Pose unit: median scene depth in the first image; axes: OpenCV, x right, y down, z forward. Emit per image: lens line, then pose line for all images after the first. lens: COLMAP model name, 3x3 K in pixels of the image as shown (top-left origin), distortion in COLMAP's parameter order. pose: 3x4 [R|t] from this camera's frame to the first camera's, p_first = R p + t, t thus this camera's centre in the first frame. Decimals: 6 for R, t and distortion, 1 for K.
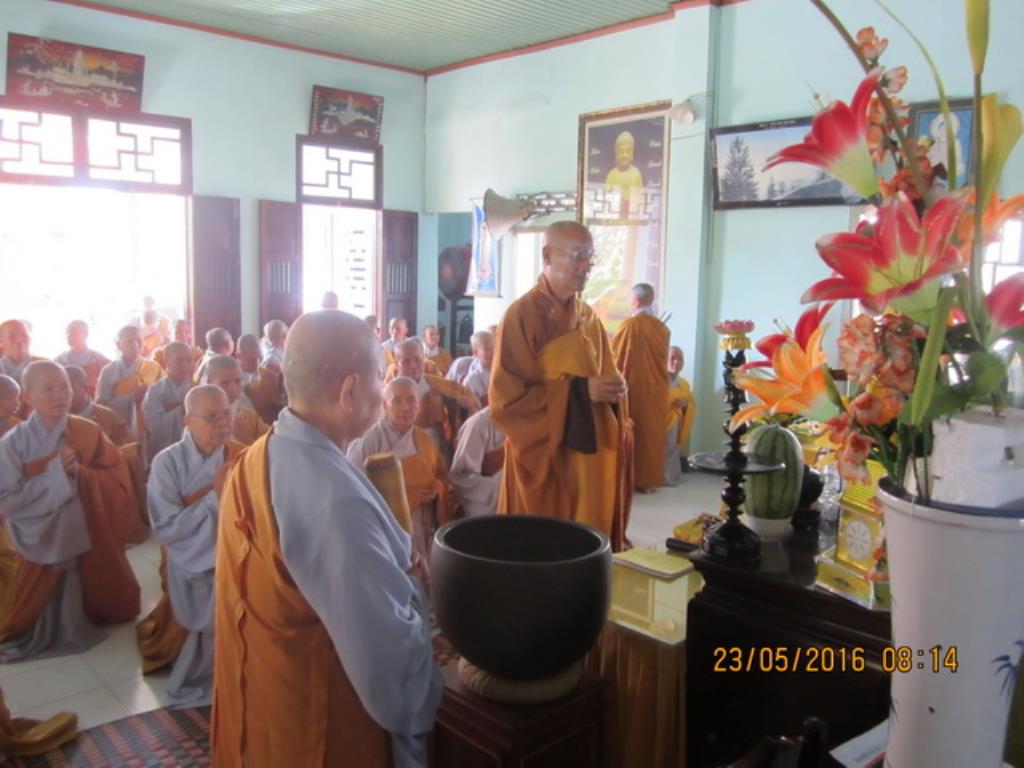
lens RADIAL K [[845.5, 0, 513.8], [0, 845.5, 383.4], [0, 0, 1]] dist [-0.049134, 0.014903]
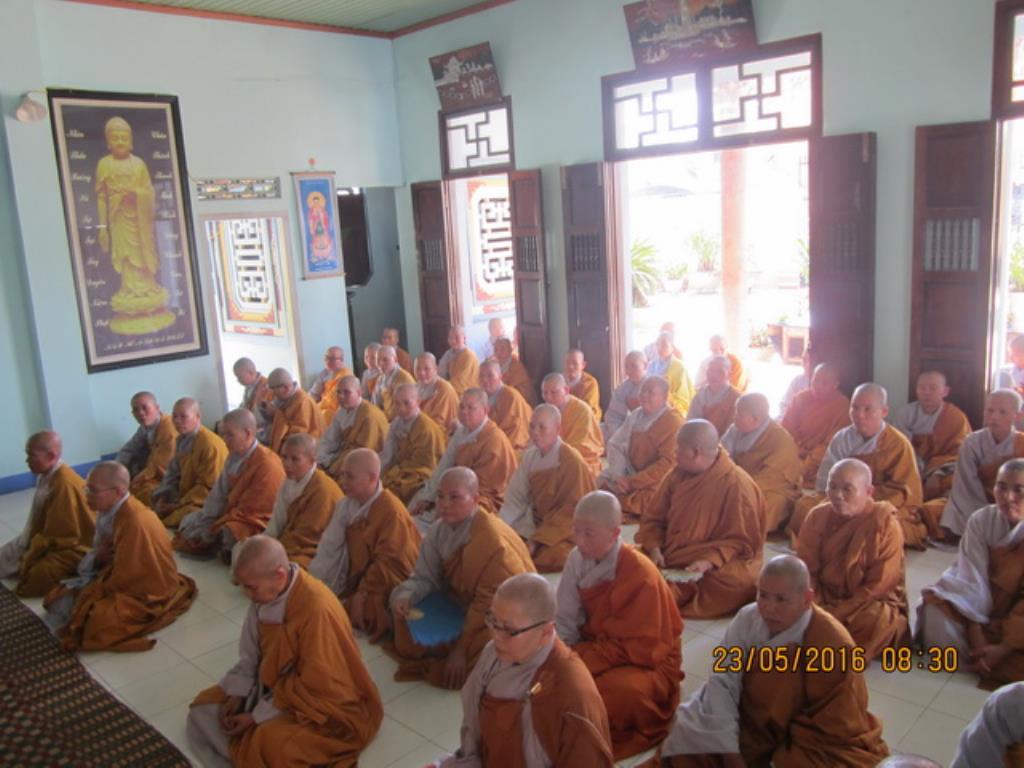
lens RADIAL K [[845.5, 0, 513.8], [0, 845.5, 383.4], [0, 0, 1]] dist [-0.049134, 0.014903]
pose [[0.043470, 0.167982, -0.984831, 0.391604], [-0.072727, 0.983680, 0.164576, -0.116900], [0.996404, 0.064470, 0.054978, 0.731916]]
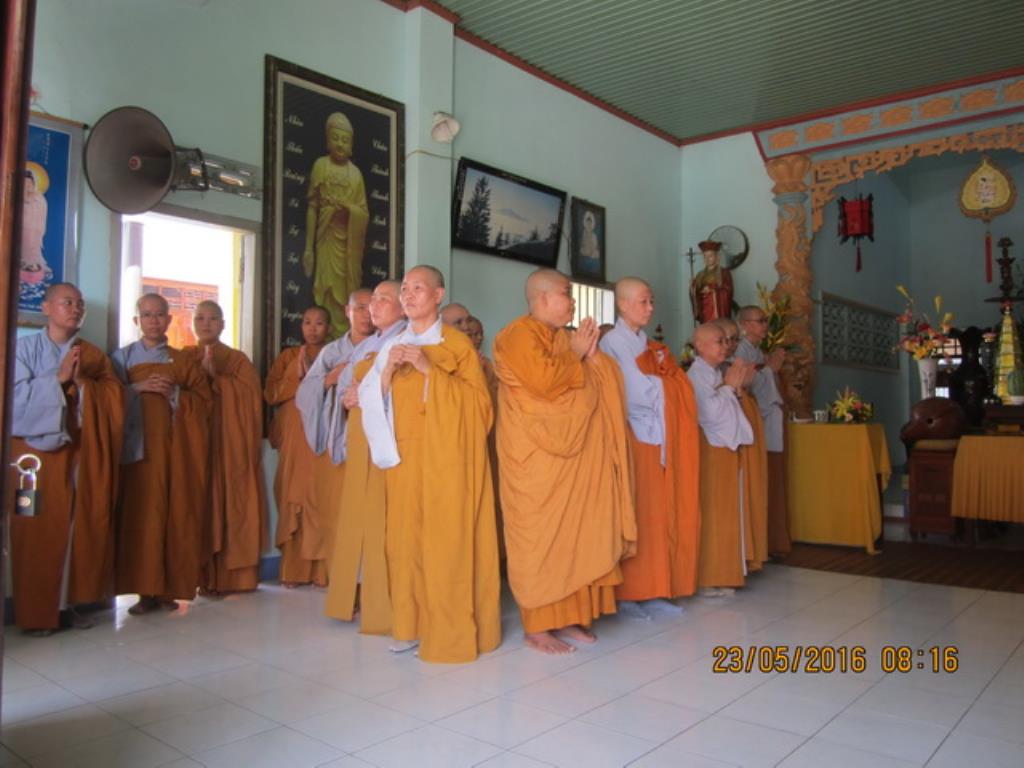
lens RADIAL K [[845.5, 0, 513.8], [0, 845.5, 383.4], [0, 0, 1]] dist [-0.049134, 0.014903]
pose [[-0.109986, 0.016776, 0.993792, -0.604155], [0.129586, 0.991565, -0.002397, -0.046695], [-0.985449, 0.128518, -0.111232, 0.968829]]
